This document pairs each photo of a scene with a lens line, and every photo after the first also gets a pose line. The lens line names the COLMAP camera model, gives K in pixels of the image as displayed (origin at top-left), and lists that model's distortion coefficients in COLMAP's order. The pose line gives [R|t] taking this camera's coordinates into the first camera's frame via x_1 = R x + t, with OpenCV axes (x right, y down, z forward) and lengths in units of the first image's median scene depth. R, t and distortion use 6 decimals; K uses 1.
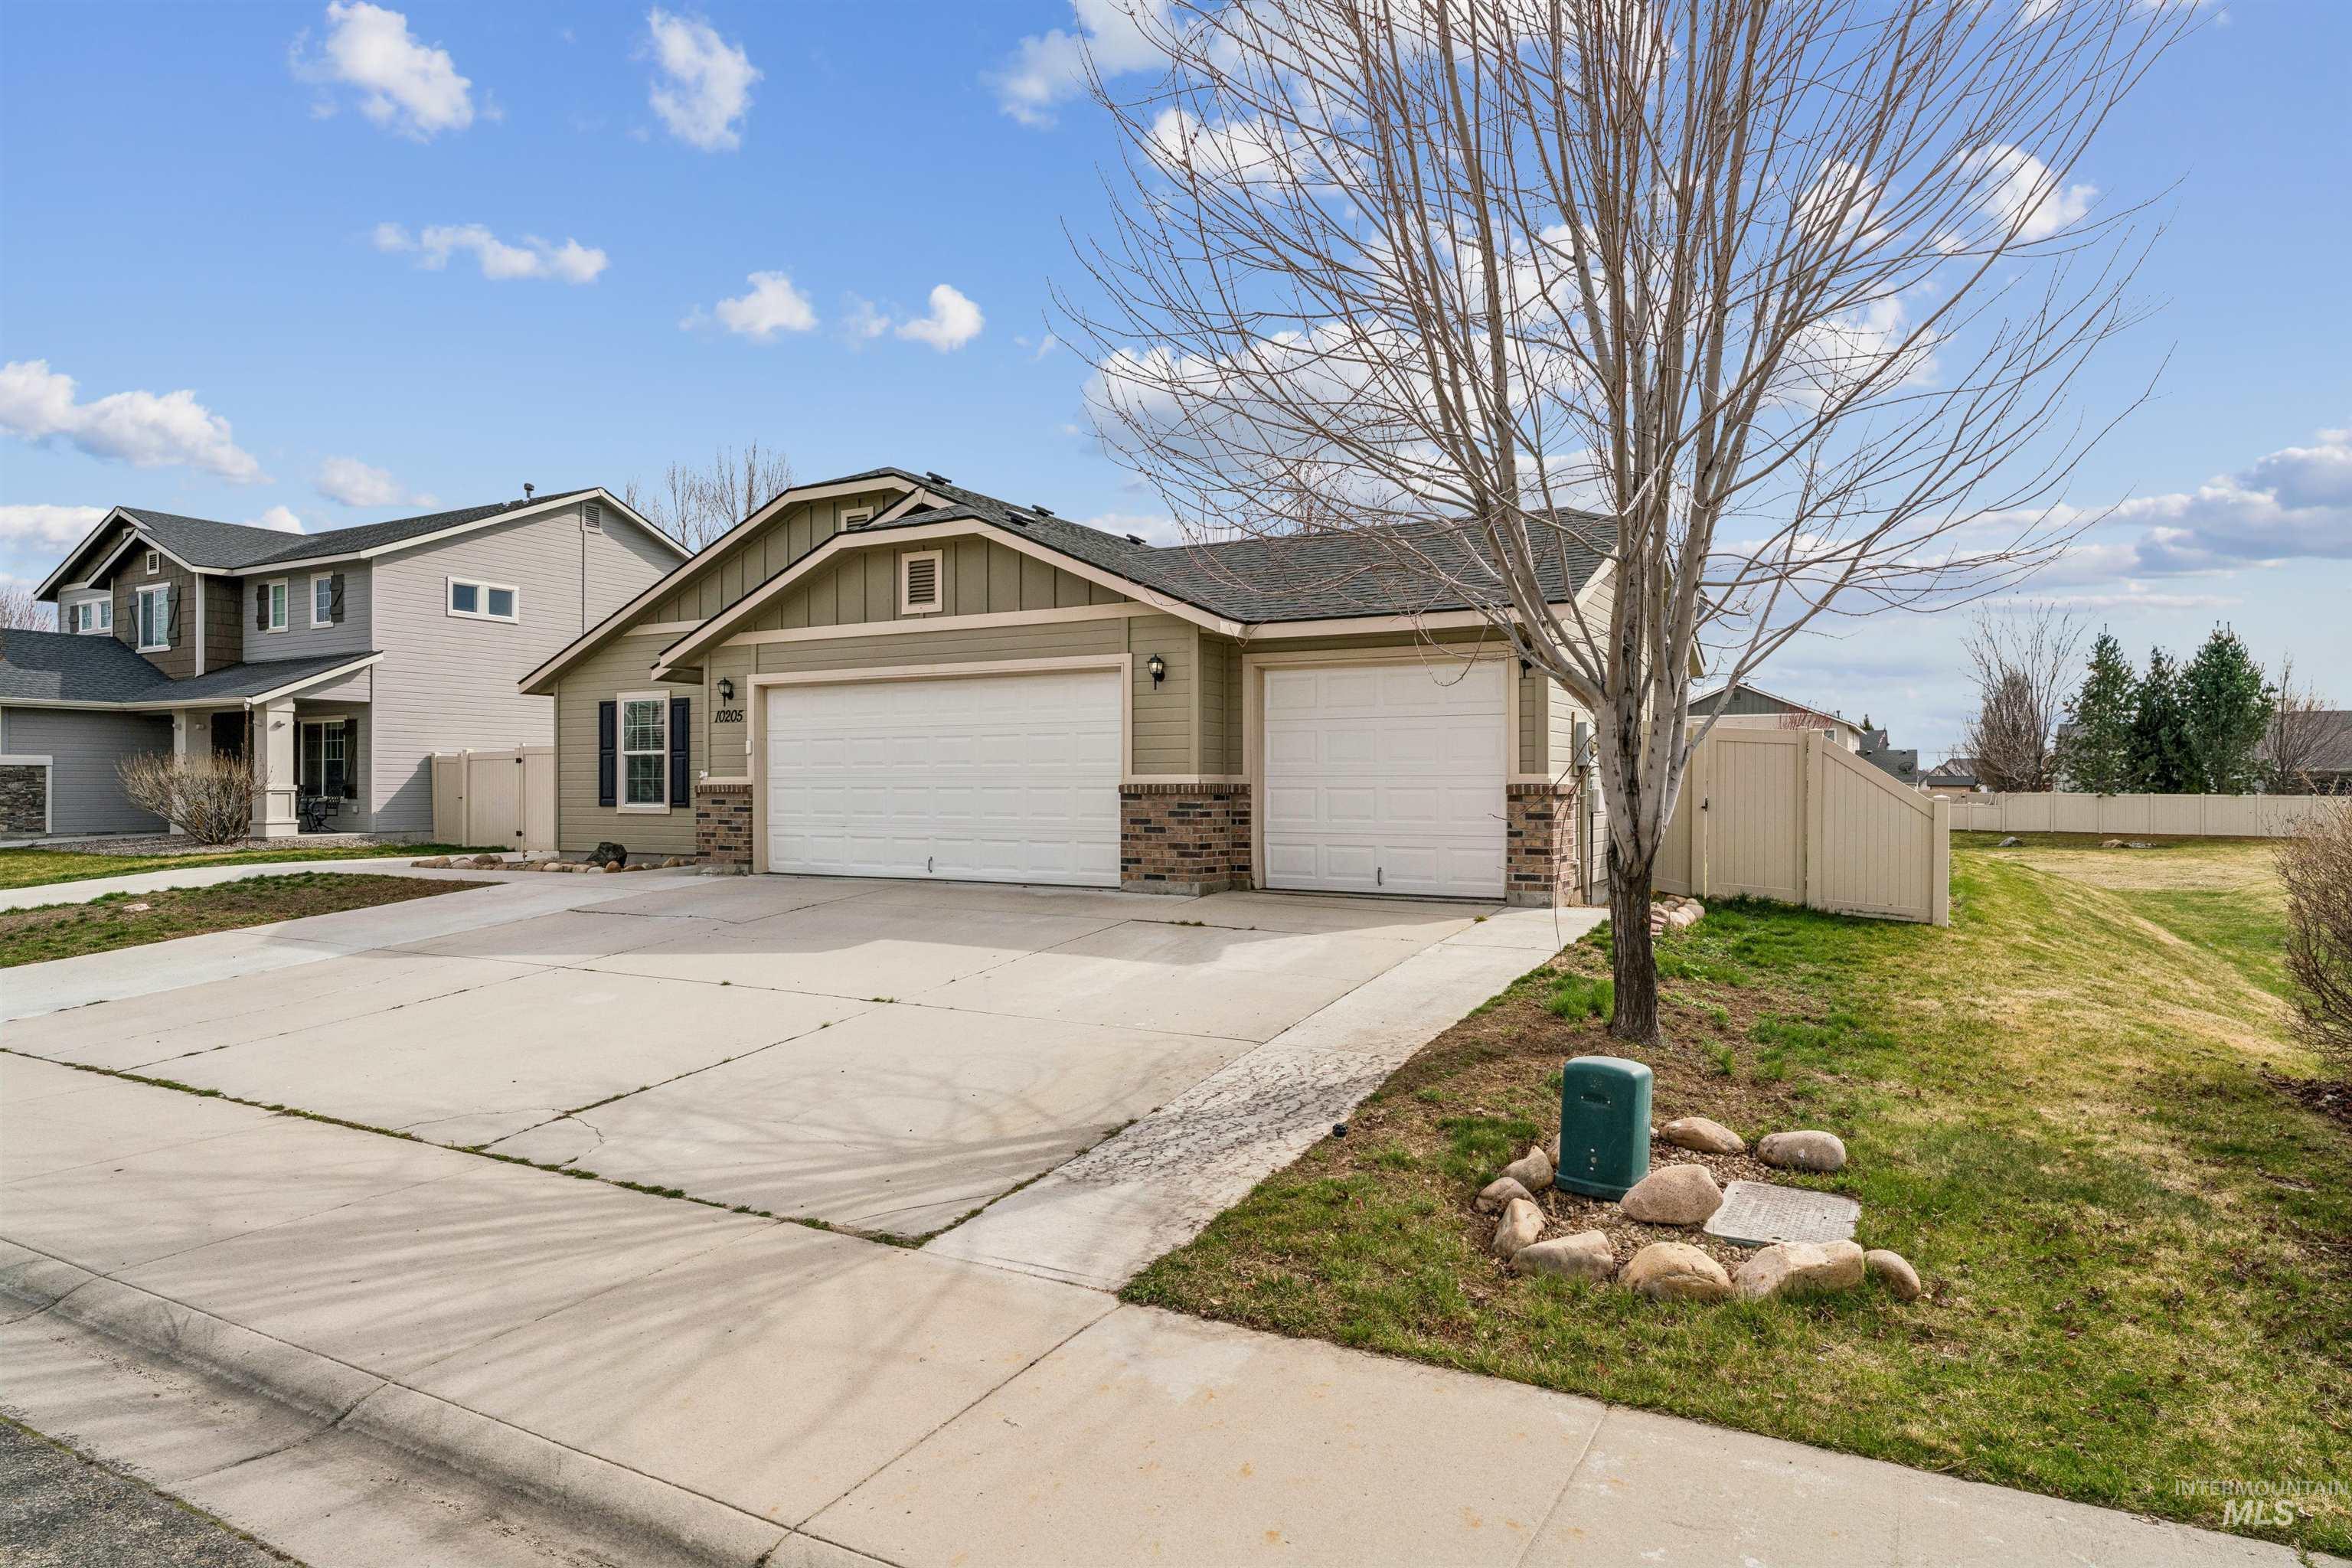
lens RADIAL K [[1362.2, 0, 1176.0], [0, 1362.2, 784.0], [0, 0, 1]] dist [0.005944, -0.001104]
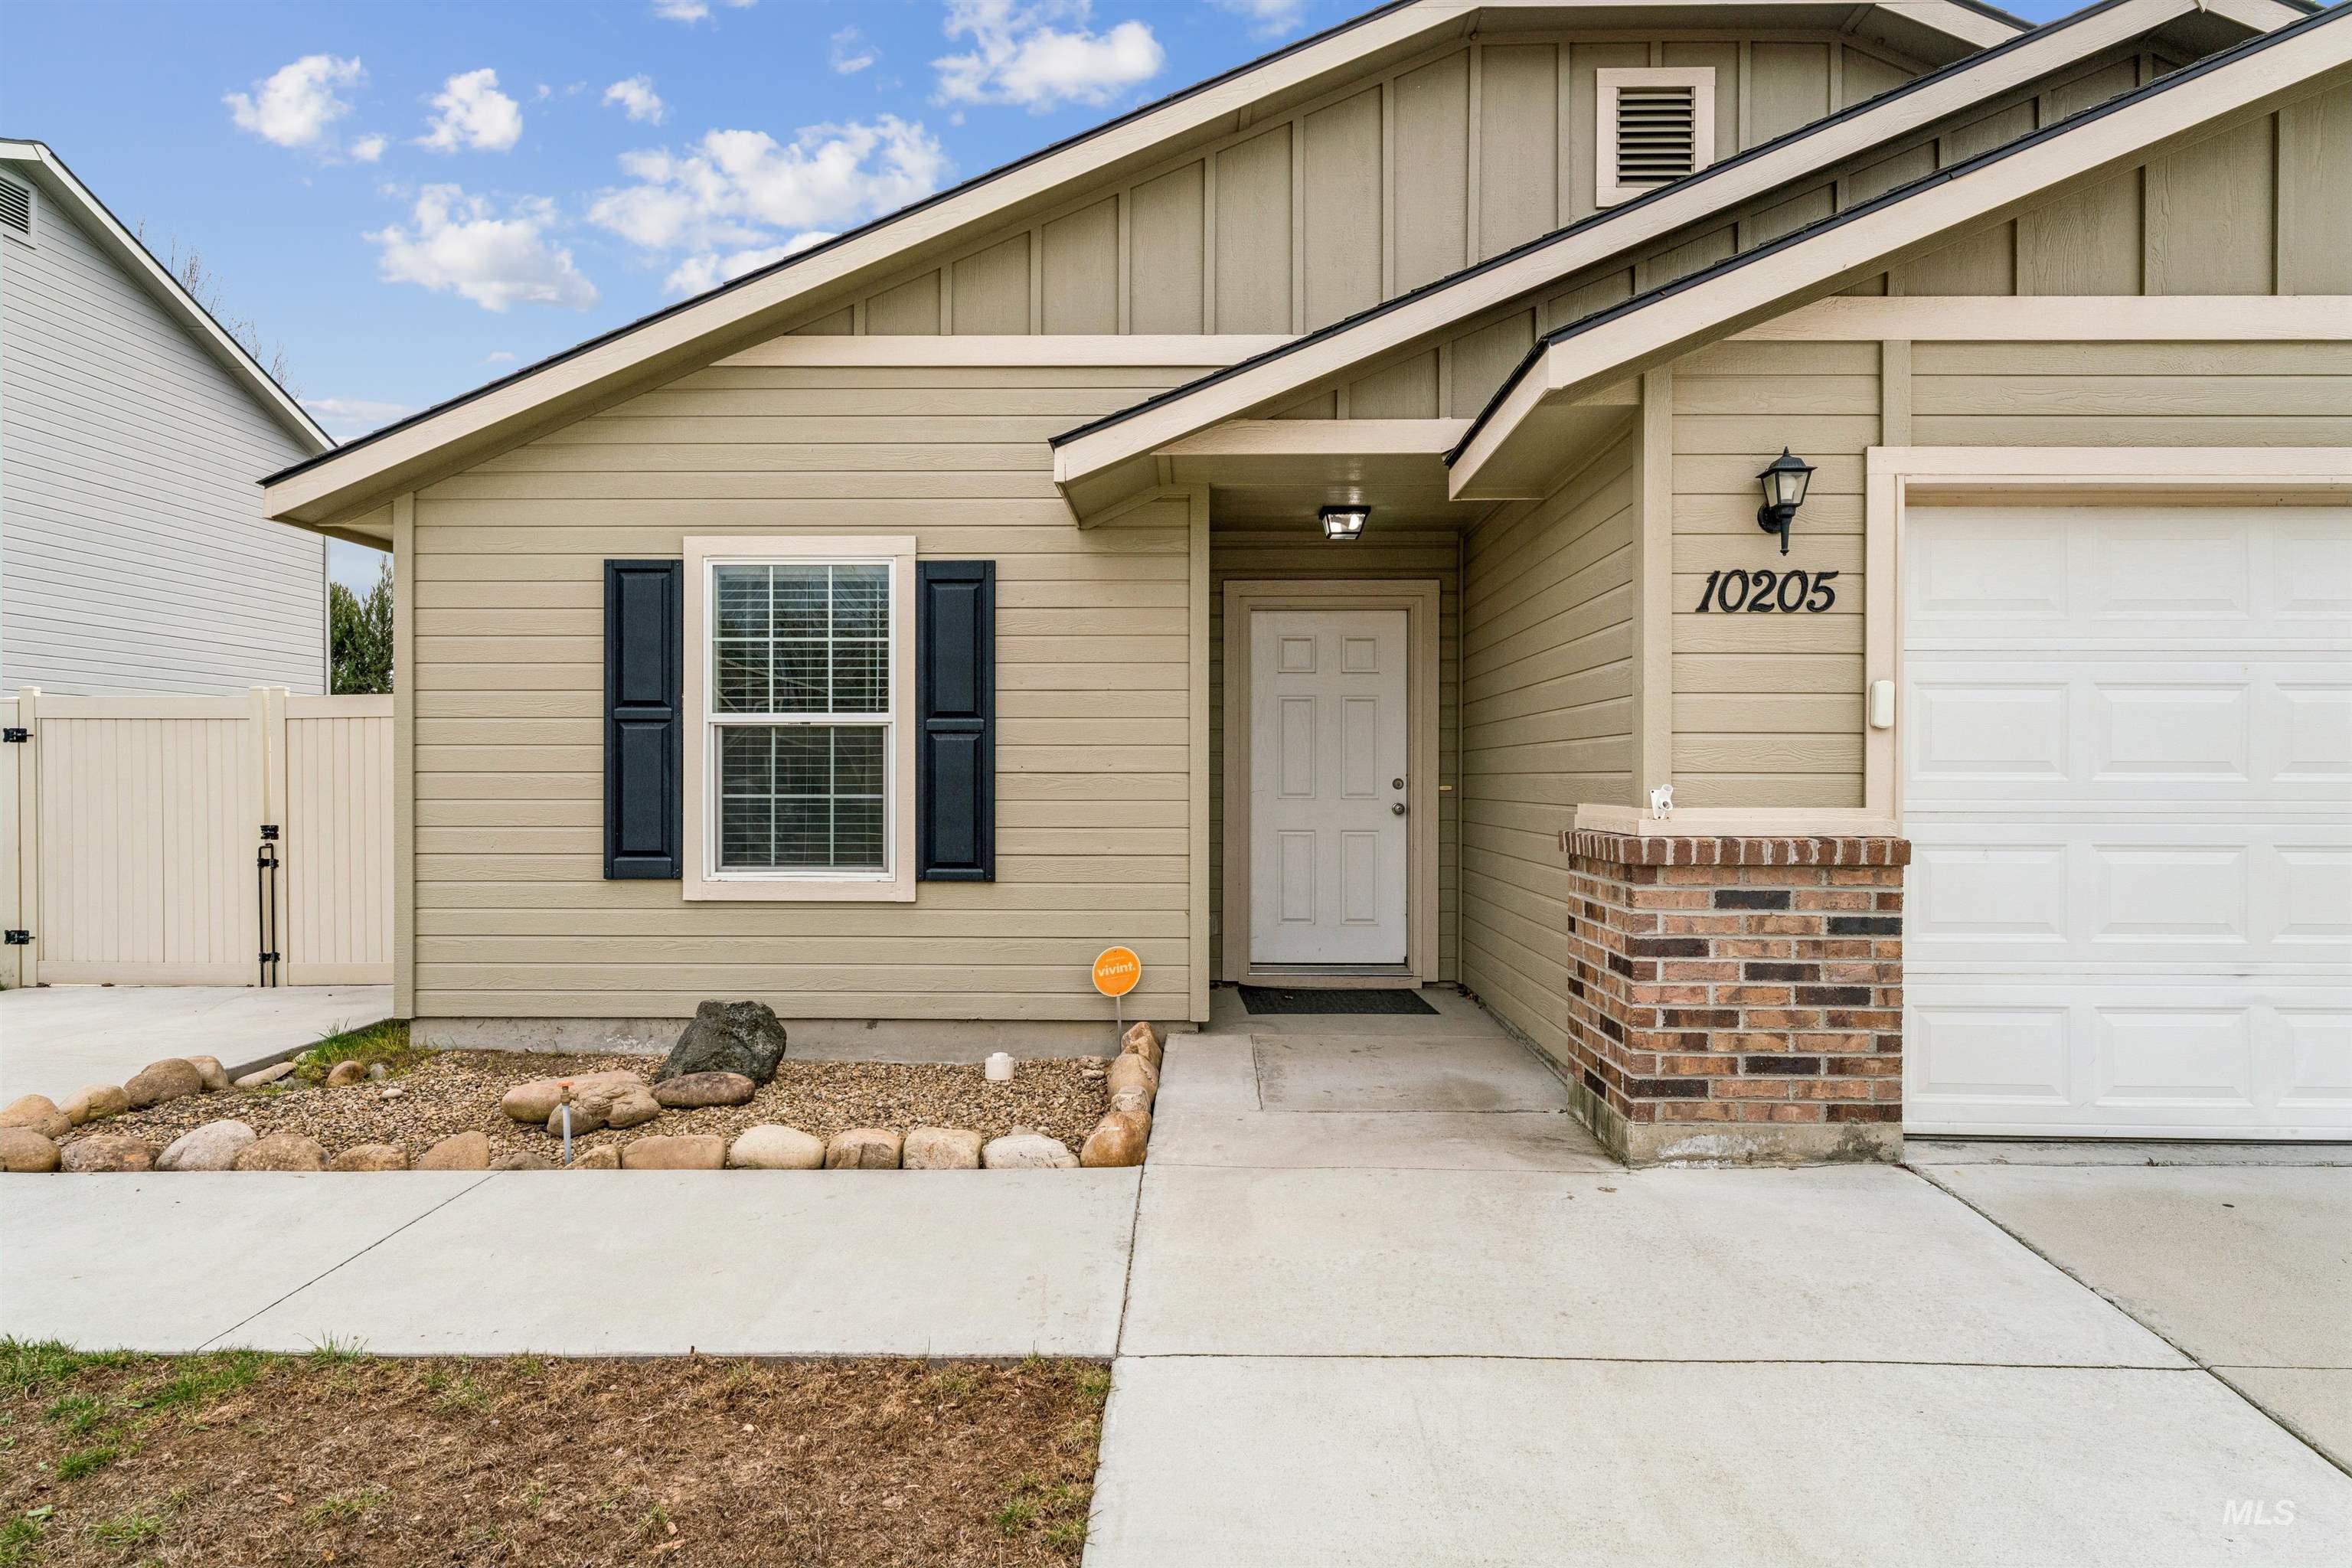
lens RADIAL K [[1285.6, 0, 1176.0], [0, 1285.6, 784.0], [0, 0, 1]] dist [0.000816, 0.000470]
pose [[0.877140, 0.001730, 0.480232, -0.569851], [-0.004394, 0.999981, 0.004424, -0.010906], [-0.480215, -0.005991, 0.877131, 0.838473]]
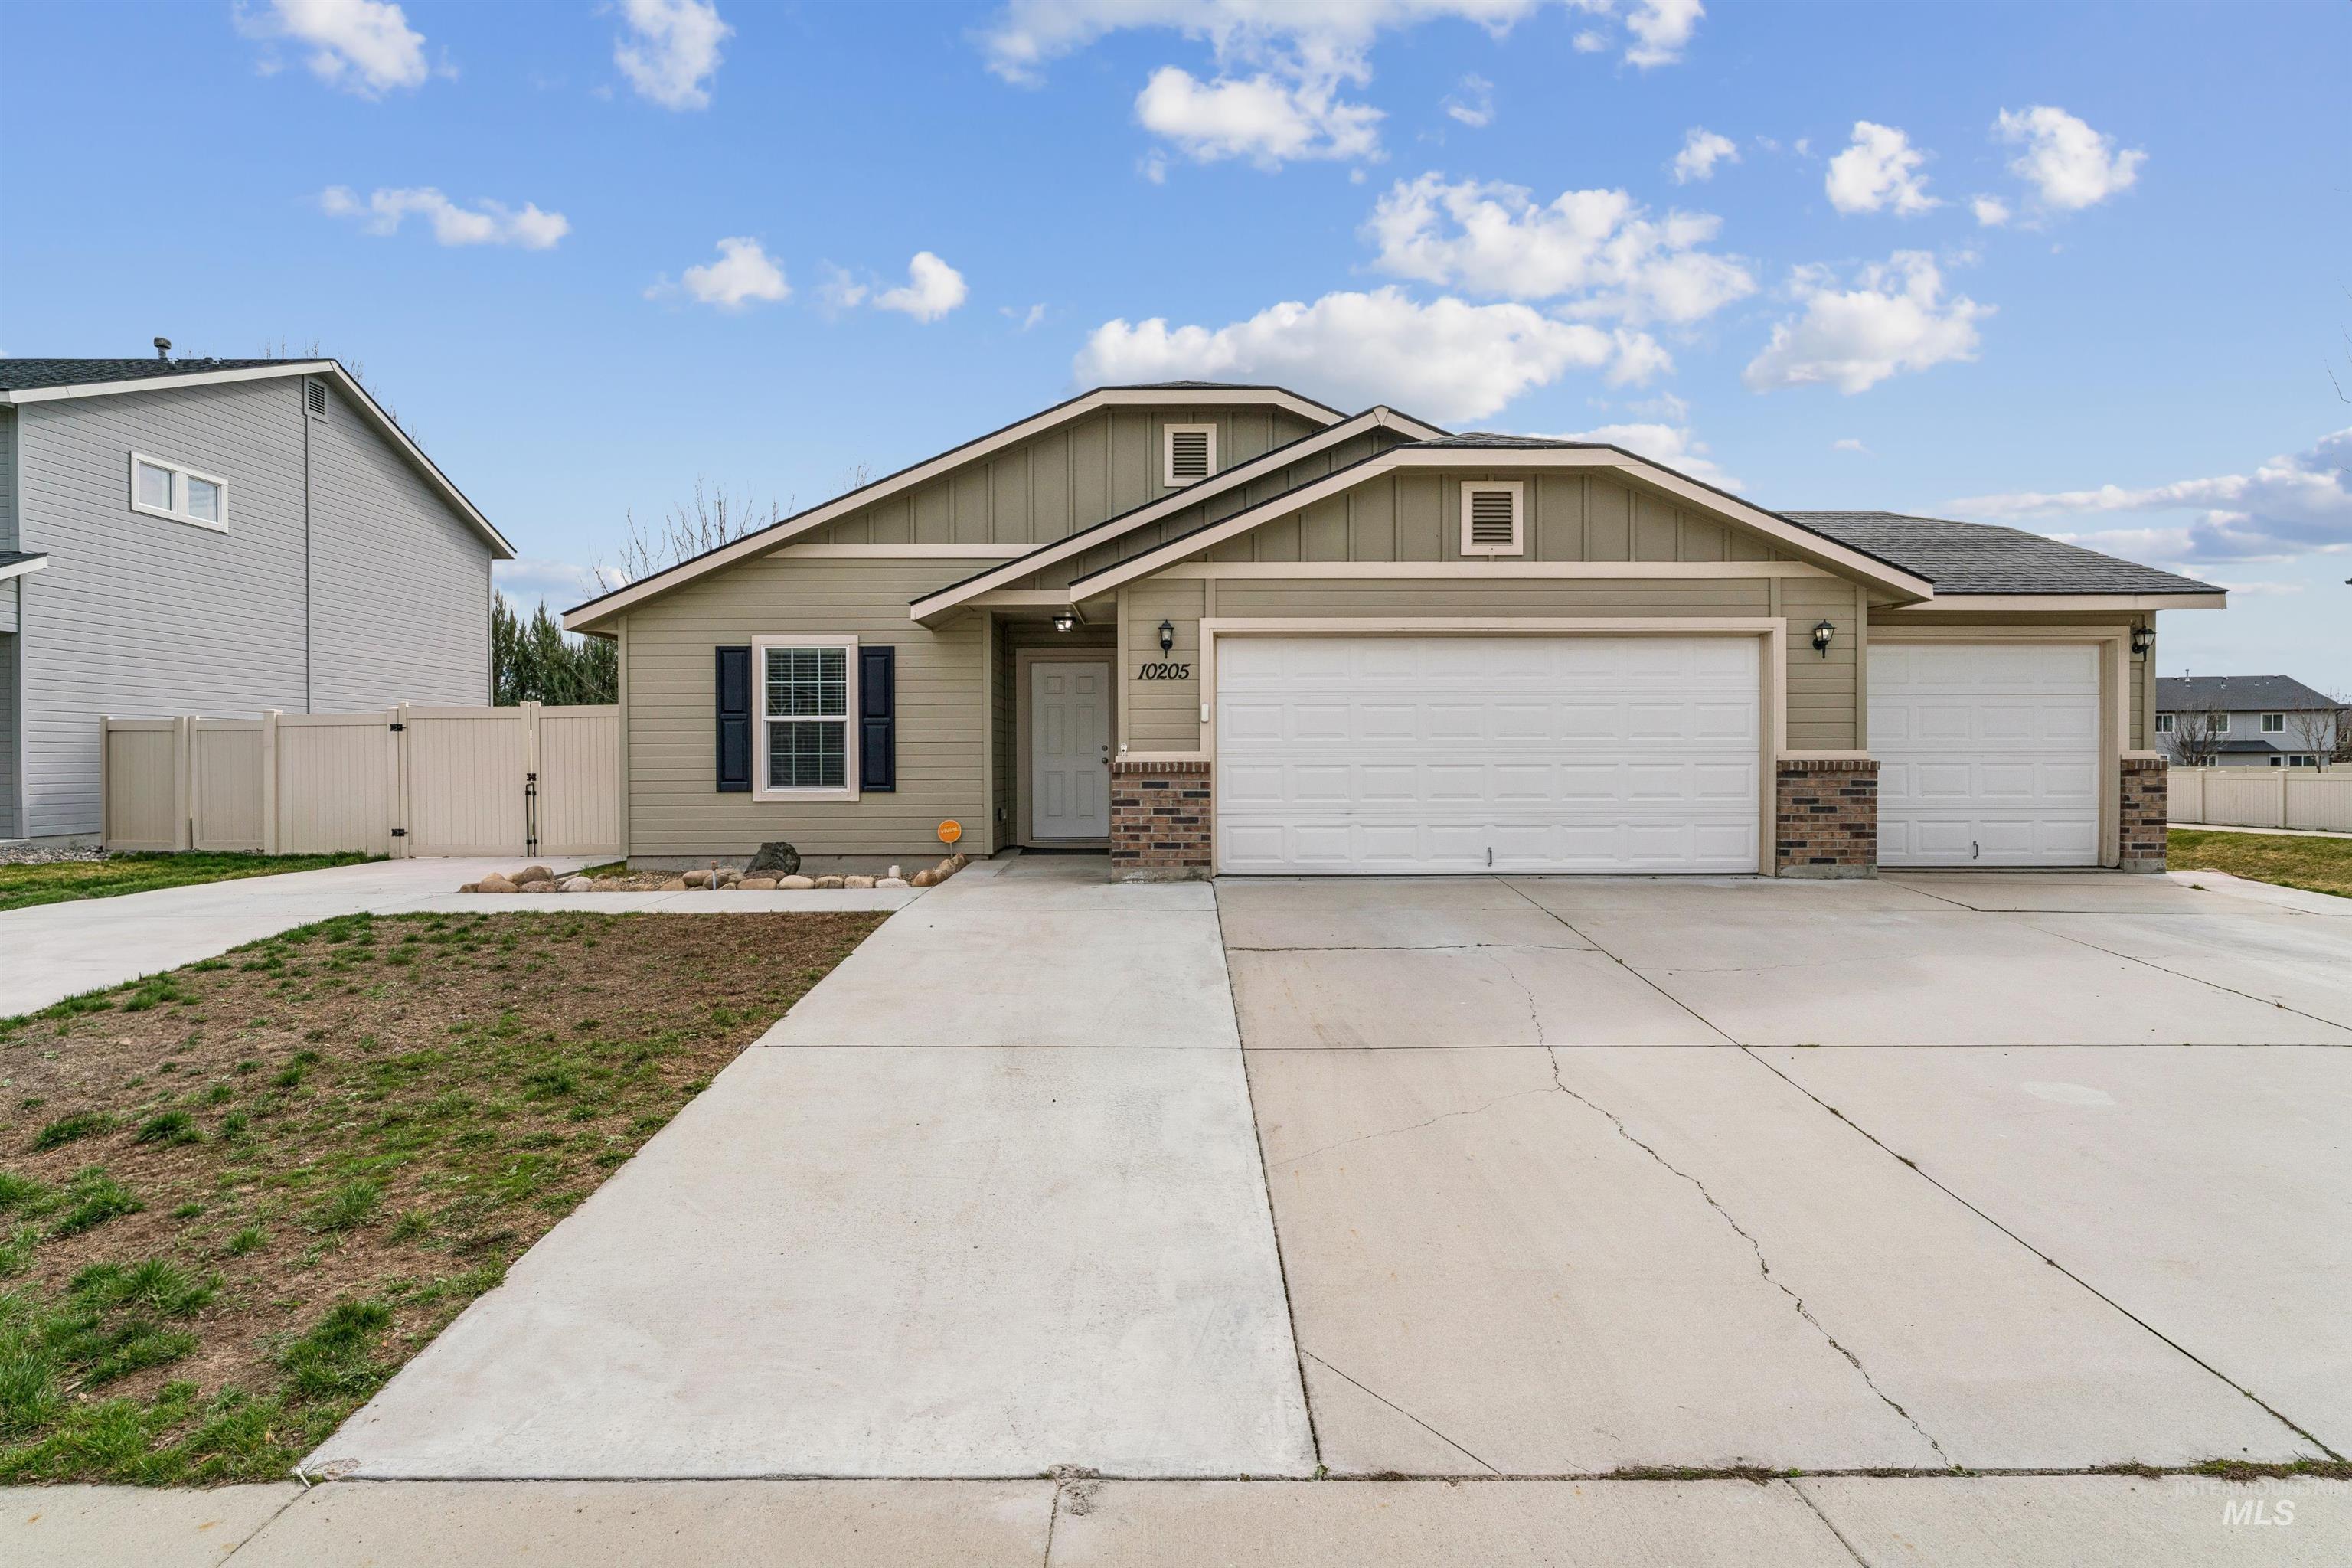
lens RADIAL K [[1125.6, 0, 1174.8], [0, 1125.6, 771.3], [0, 0, 1]] dist [-0.000140, 0.000060]
pose [[0.865767, -0.006560, 0.500404, -0.645447], [0.001164, 0.999938, 0.011095, -0.001233], [-0.500446, -0.009024, 0.865721, 0.461819]]
